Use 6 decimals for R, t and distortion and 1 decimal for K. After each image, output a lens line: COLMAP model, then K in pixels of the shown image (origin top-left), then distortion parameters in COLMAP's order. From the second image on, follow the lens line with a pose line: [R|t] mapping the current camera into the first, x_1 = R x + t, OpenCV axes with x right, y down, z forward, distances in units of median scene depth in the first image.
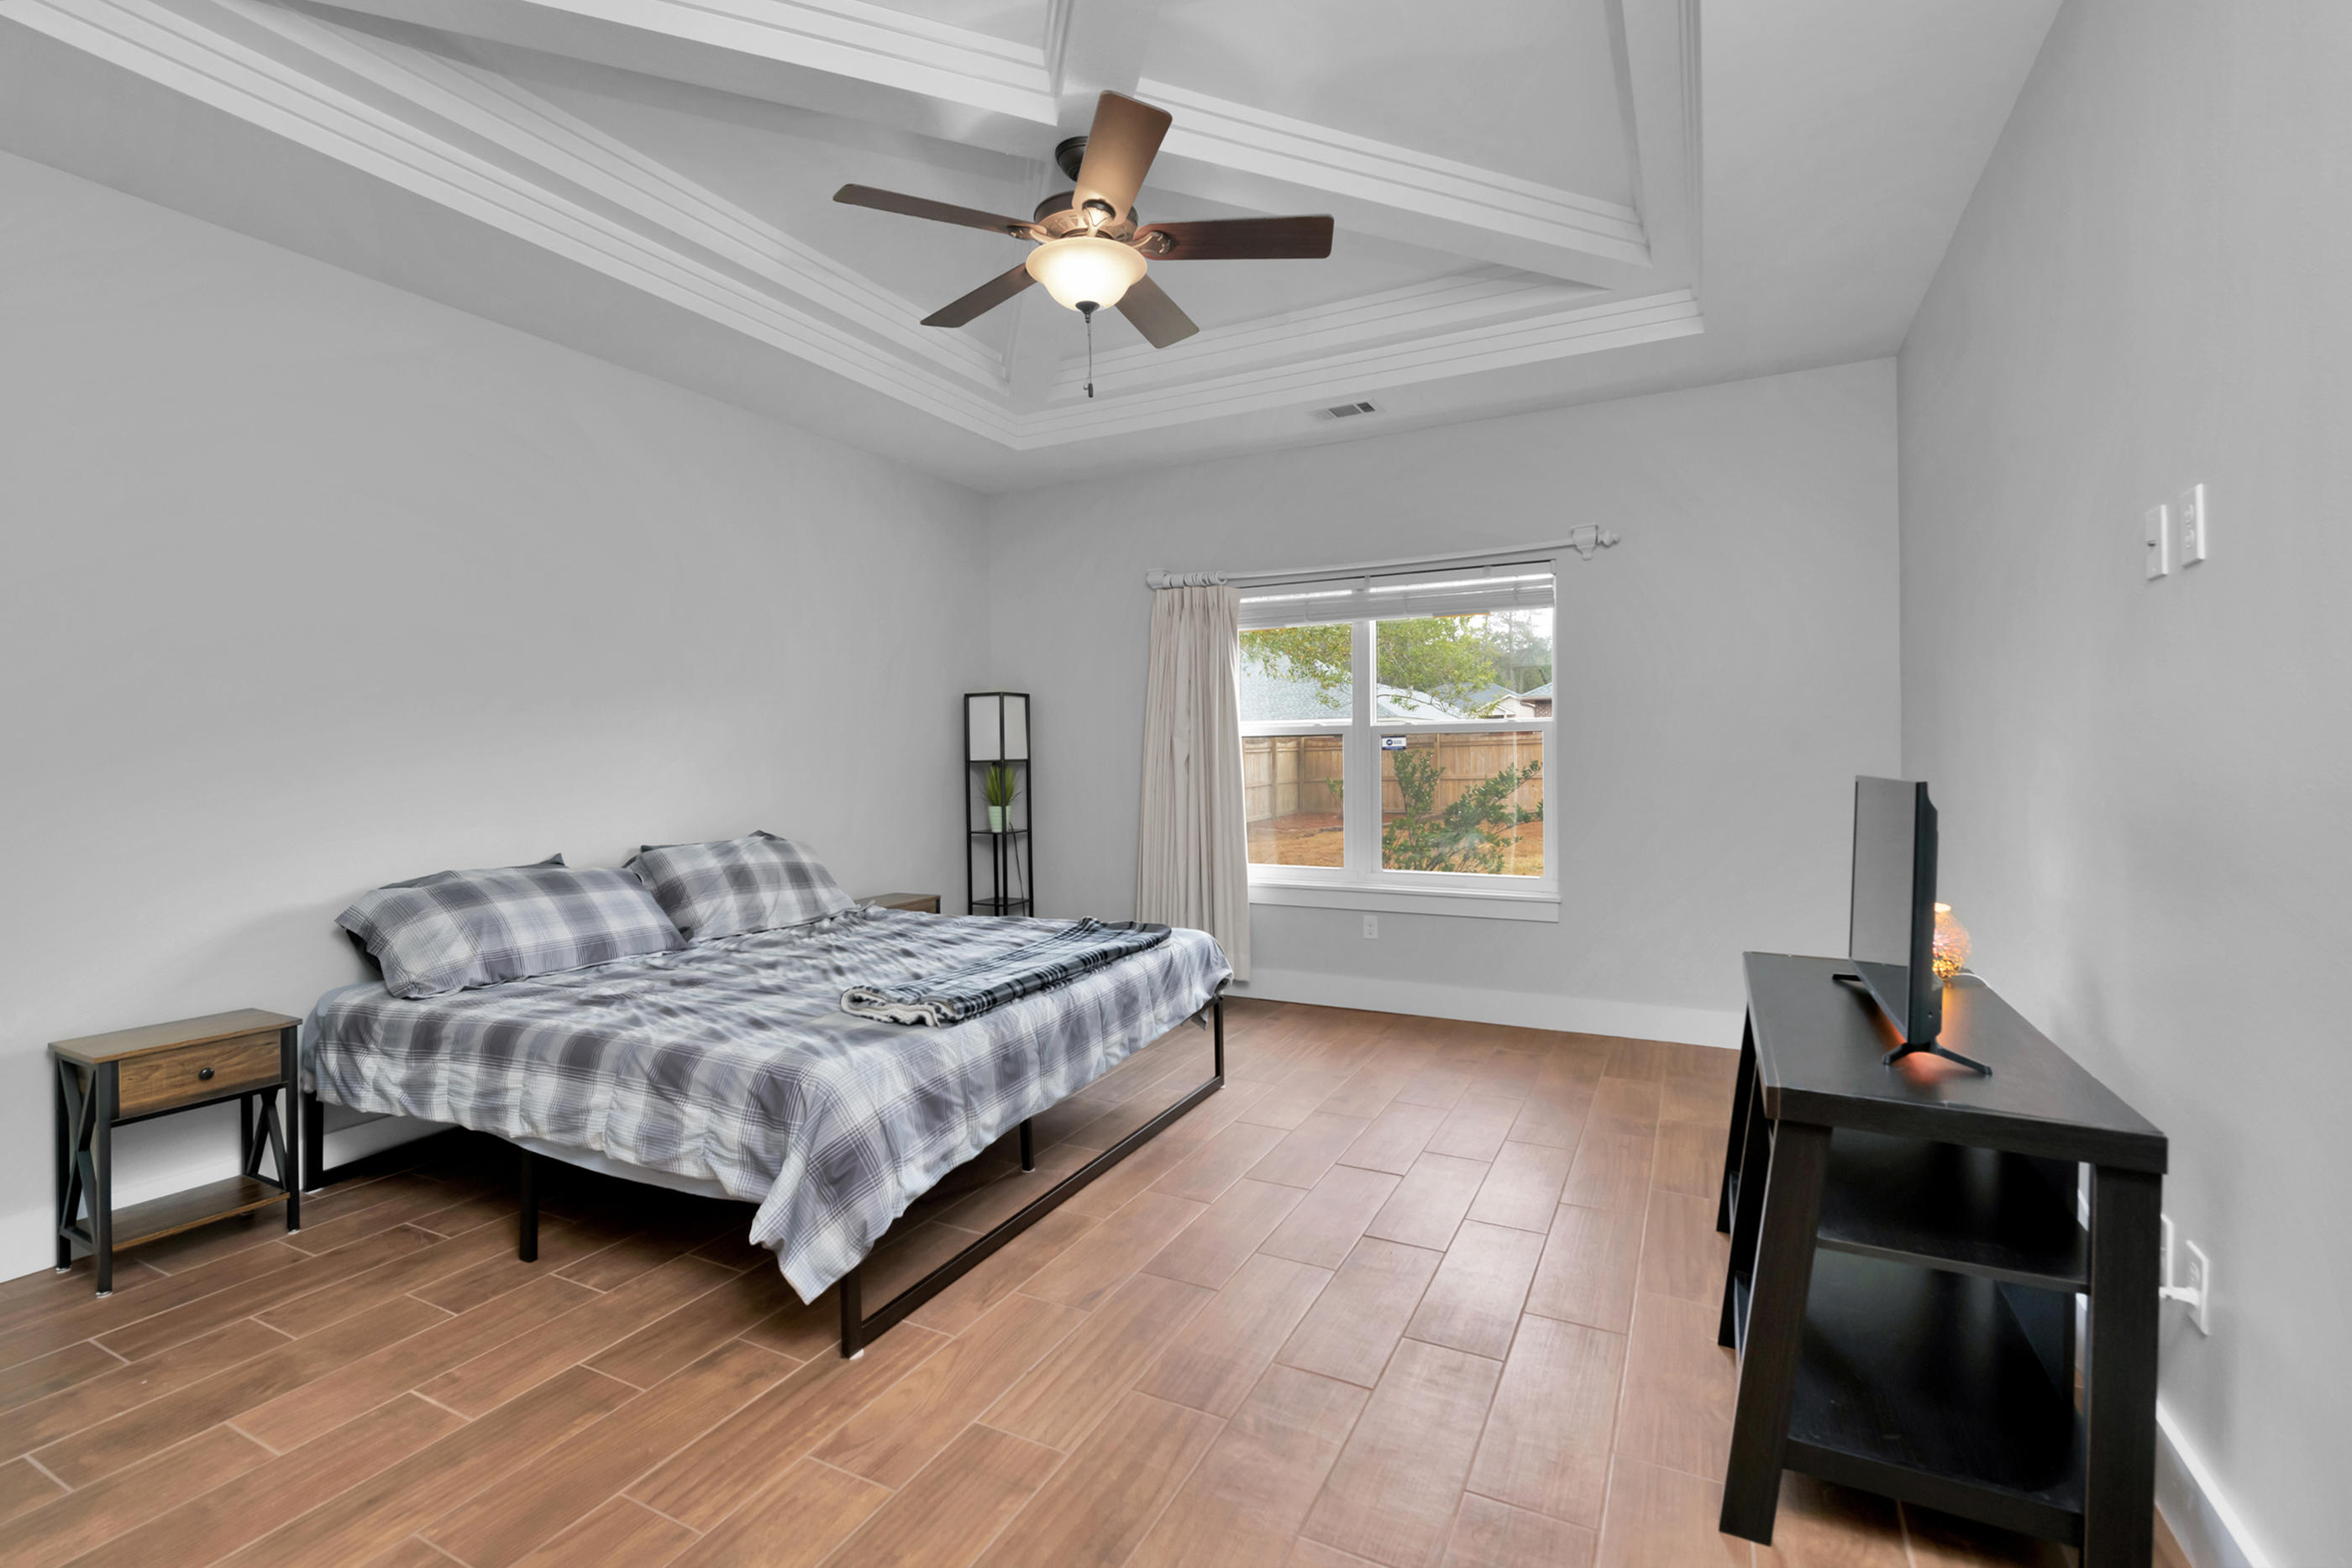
lens RADIAL K [[1006.1, 0, 1169.2], [0, 1006.1, 767.1], [0, 0, 1]] dist [-0.005508, -0.001175]
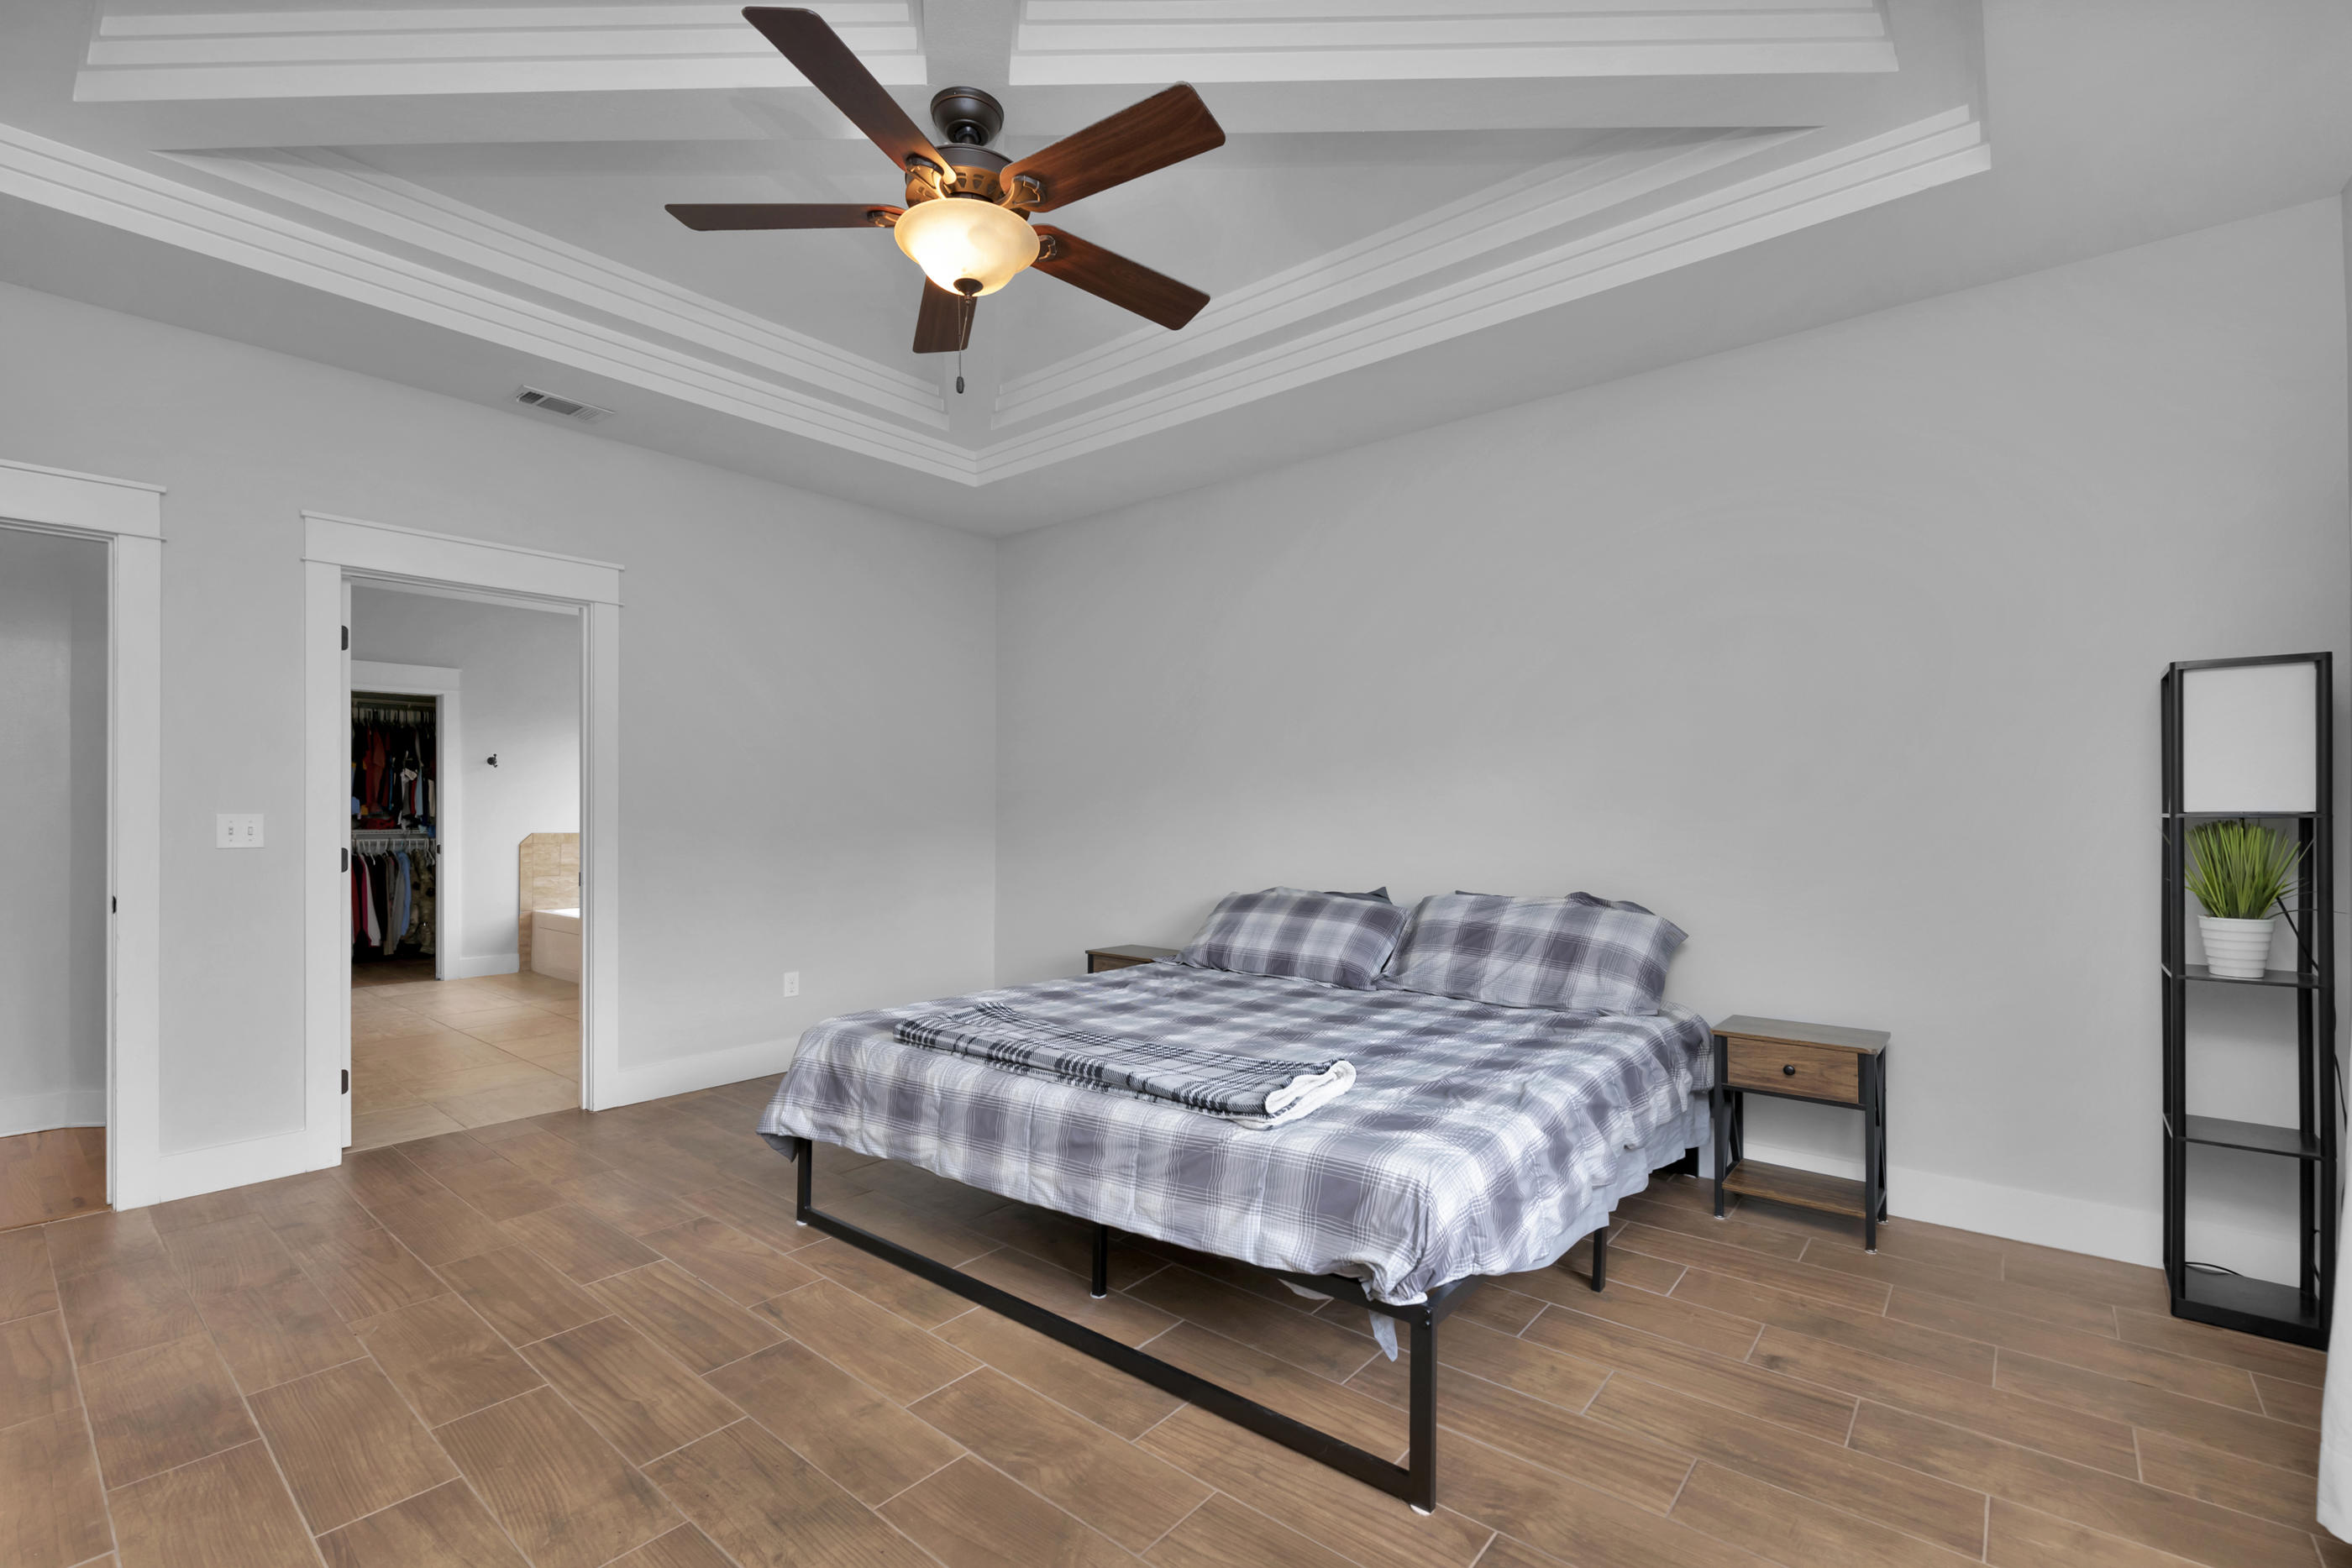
lens RADIAL K [[995.9, 0, 1194.2], [0, 995.9, 798.4], [0, 0, 1]] dist [0.002382, -0.003387]
pose [[-0.184002, 0.001999, -0.982924, 0.691913], [-0.007581, 0.999965, 0.003453, -0.022783], [0.982897, 0.008087, -0.183980, 1.269376]]
